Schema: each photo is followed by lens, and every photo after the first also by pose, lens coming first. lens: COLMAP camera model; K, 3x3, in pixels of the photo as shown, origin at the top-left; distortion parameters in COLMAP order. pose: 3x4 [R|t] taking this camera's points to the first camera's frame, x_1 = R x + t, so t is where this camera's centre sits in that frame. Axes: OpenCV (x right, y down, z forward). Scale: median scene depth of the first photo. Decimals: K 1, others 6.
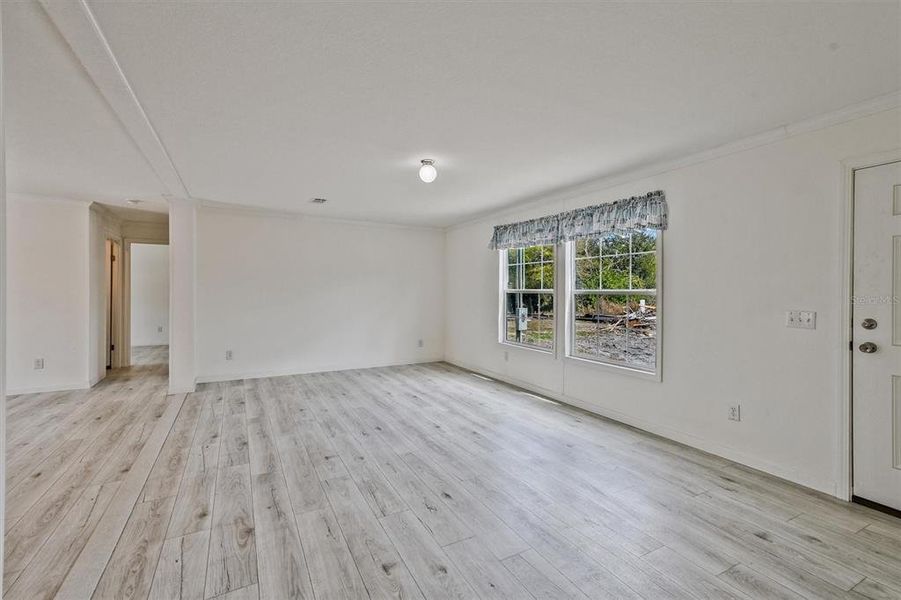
lens RADIAL K [[374.5, 0, 450.6], [0, 374.5, 293.0], [0, 0, 1]] dist [0.000346, -0.000010]
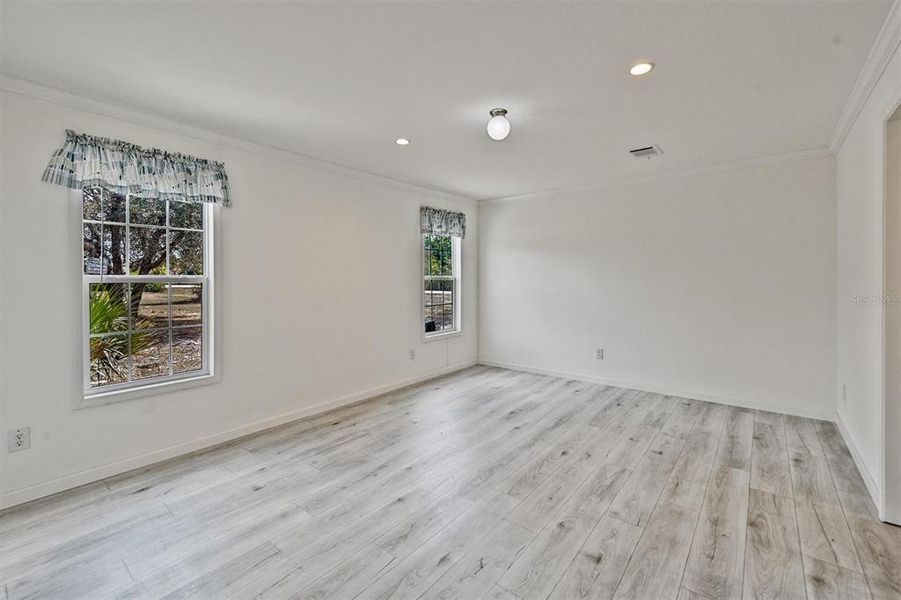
lens RADIAL K [[377.8, 0, 453.4], [0, 377.8, 271.5], [0, 0, 1]] dist [0.000322, 0.000136]
pose [[-0.355784, 0.010129, 0.934513, -1.061707], [0.006286, 0.999945, -0.008445, -0.017851], [-0.934547, 0.002870, -0.355828, 1.859649]]
